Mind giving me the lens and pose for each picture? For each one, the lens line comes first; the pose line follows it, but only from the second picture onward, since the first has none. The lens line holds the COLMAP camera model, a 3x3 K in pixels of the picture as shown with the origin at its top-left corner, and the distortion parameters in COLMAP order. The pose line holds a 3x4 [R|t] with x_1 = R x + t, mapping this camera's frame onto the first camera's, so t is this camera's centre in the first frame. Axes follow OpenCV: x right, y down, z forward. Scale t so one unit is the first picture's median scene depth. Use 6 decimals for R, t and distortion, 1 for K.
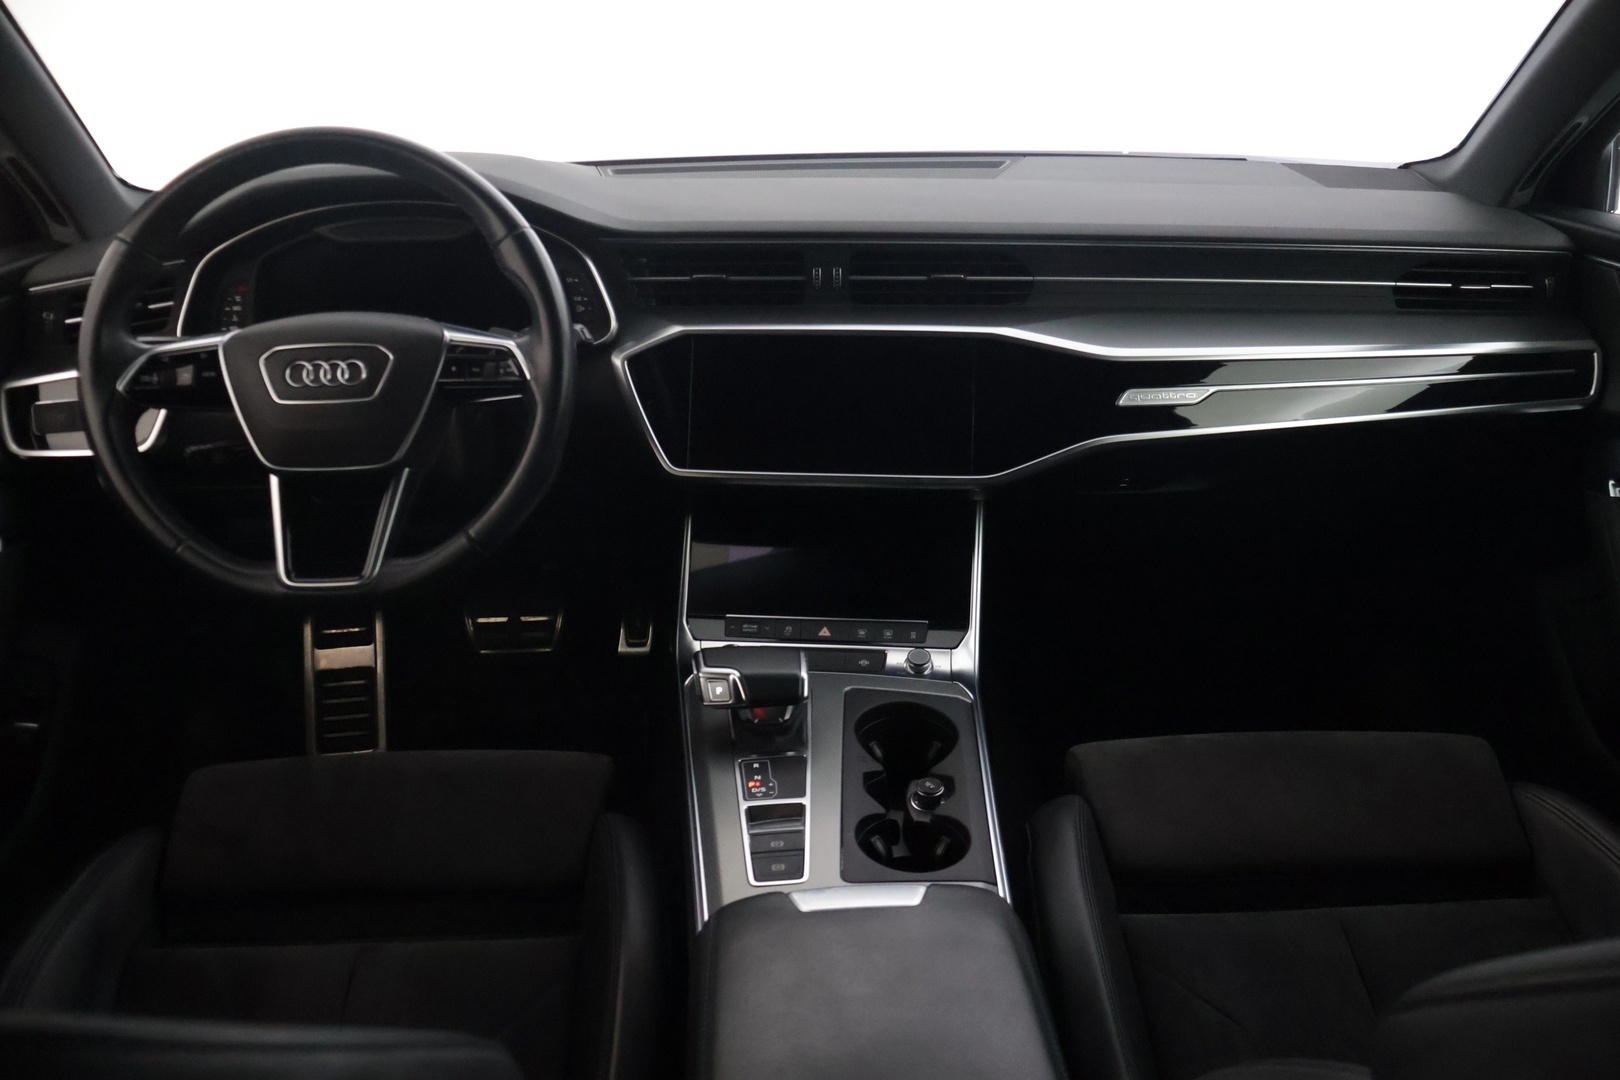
lens RADIAL K [[1340.4, 0, 808.0], [0, 1340.4, 525.2], [0, 0, 1]] dist [0.003528, -0.002757]
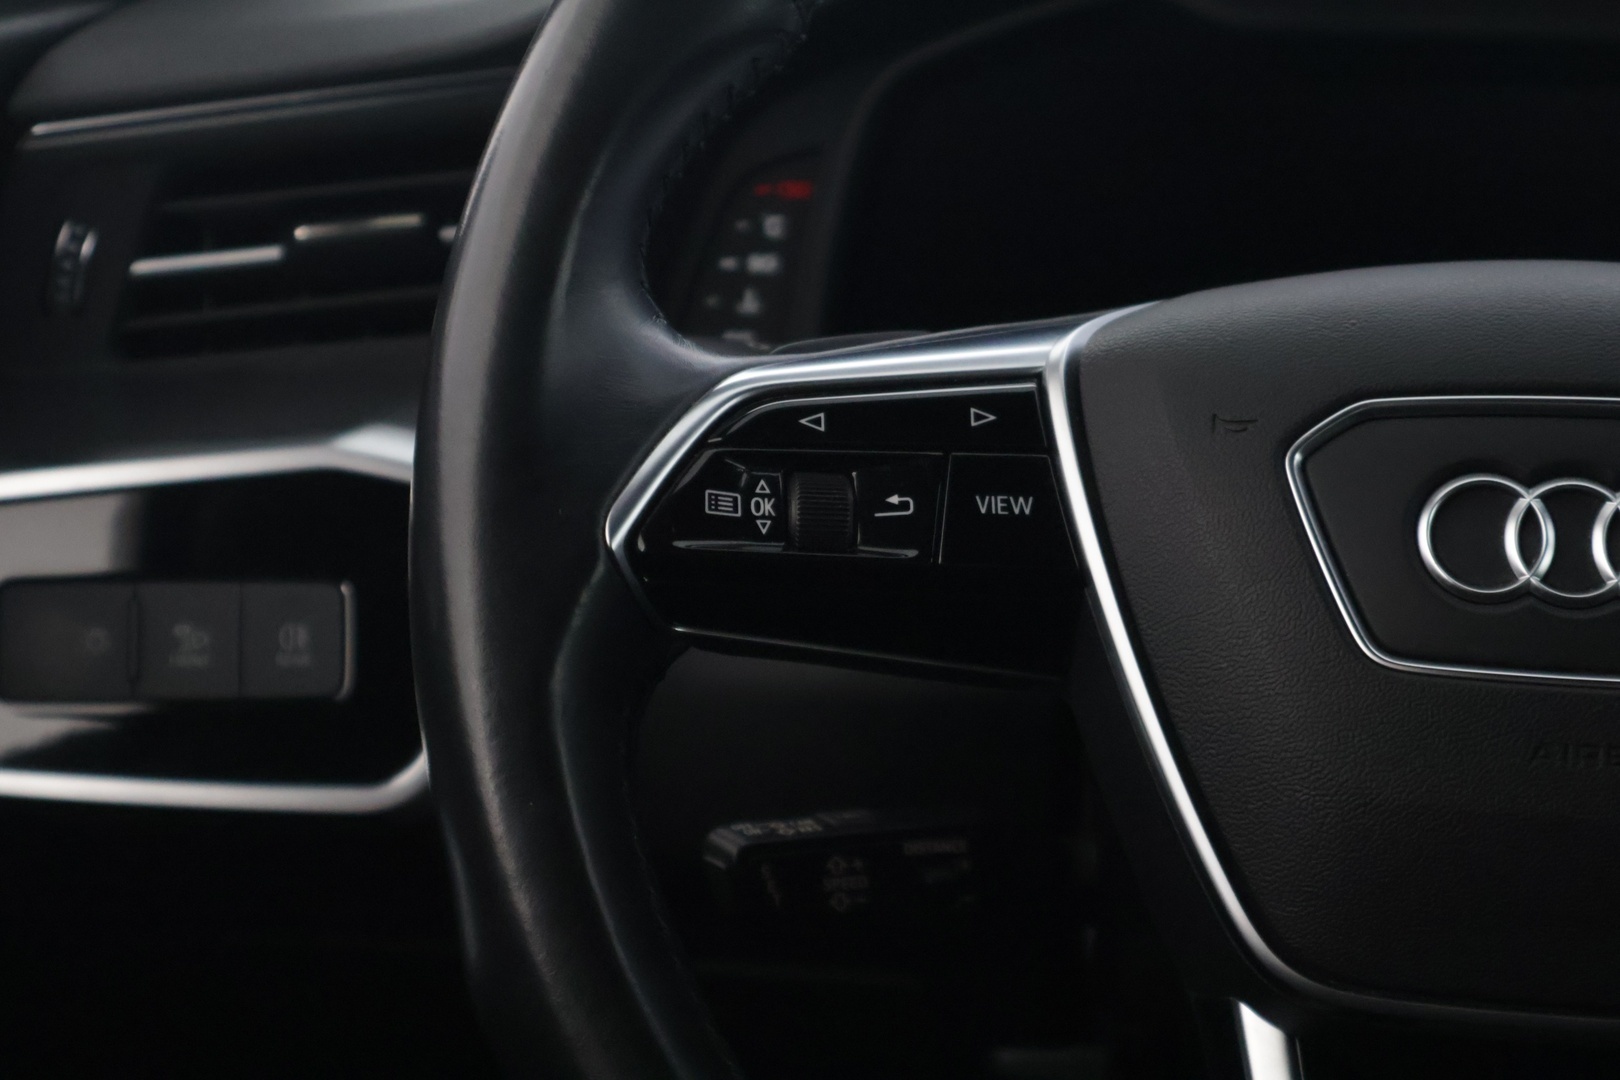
lens RADIAL K [[3248.6, 0, 806.9], [0, 3248.6, 548.5], [0, 0, 1]] dist [0.003322, 0.000000]
pose [[0.988835, 0.073076, -0.129864, -0.379159], [-0.089809, 0.987693, -0.128053, -0.035411], [0.118908, 0.138286, 0.983228, 0.461513]]
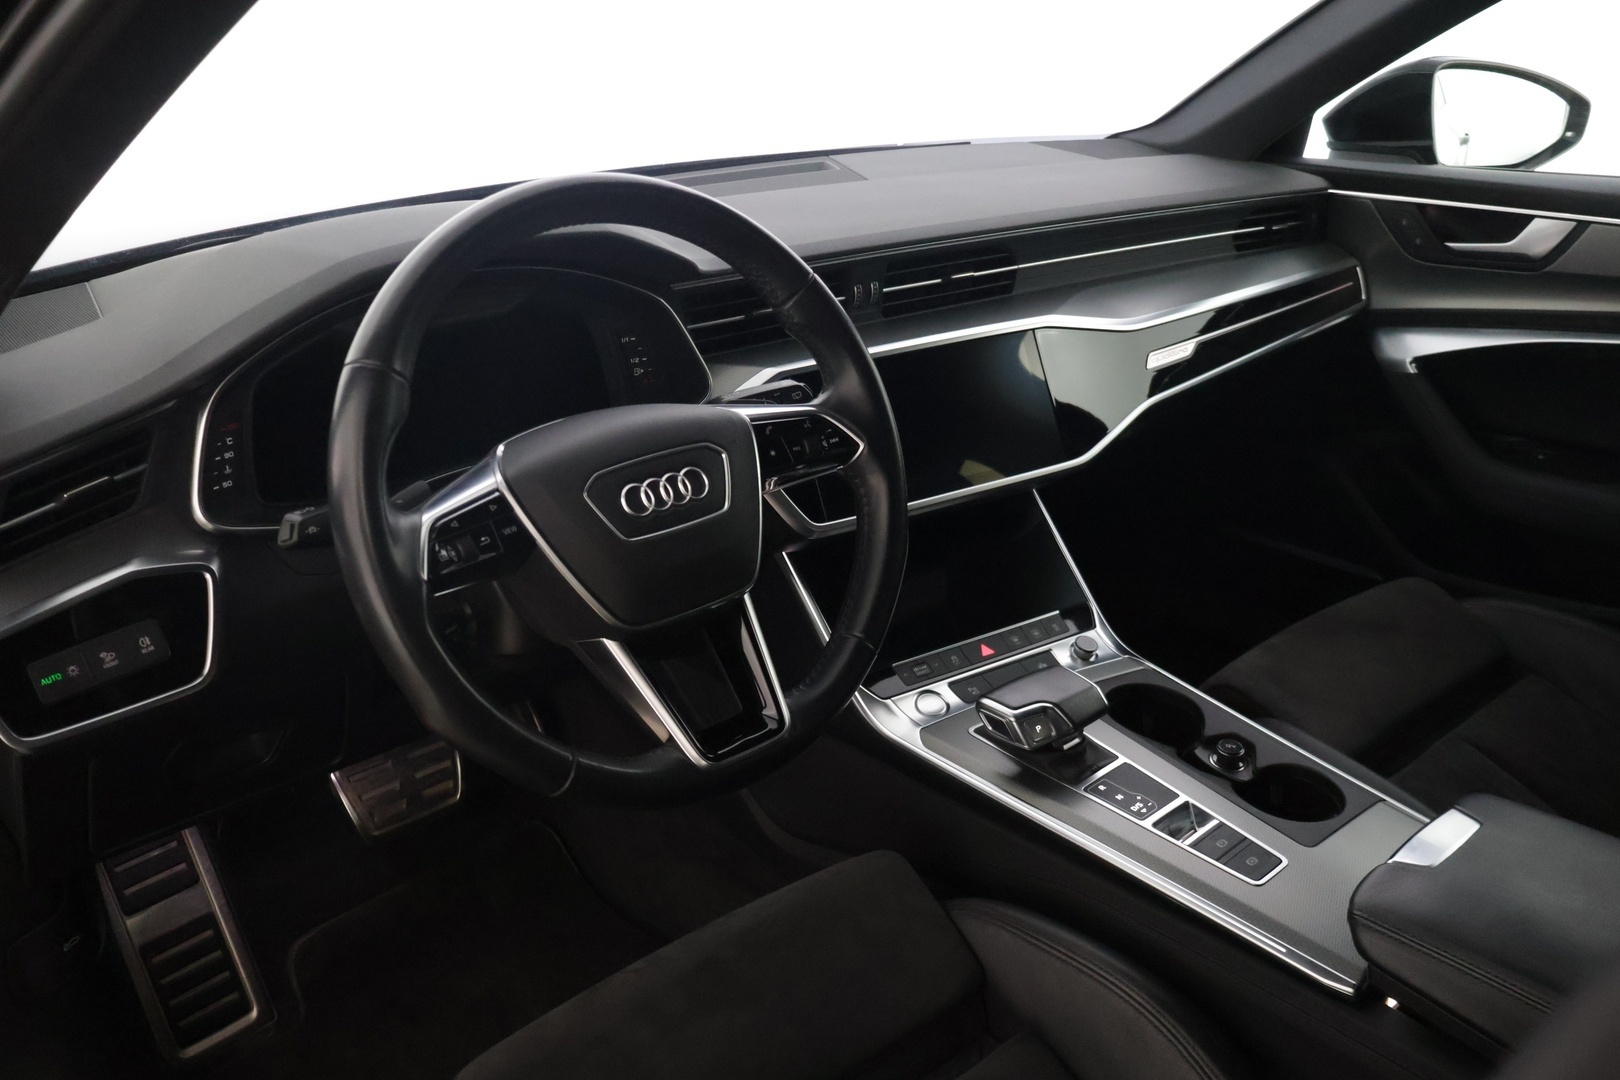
lens RADIAL K [[1340.4, 0, 797.3], [0, 1340.4, 532.3], [0, 0, 1]] dist [0.003528, -0.002757]
pose [[0.792327, -0.239668, 0.561051, -0.673083], [0.237988, 0.968172, 0.077489, -0.120467], [-0.561765, 0.072127, 0.824147, 0.293005]]
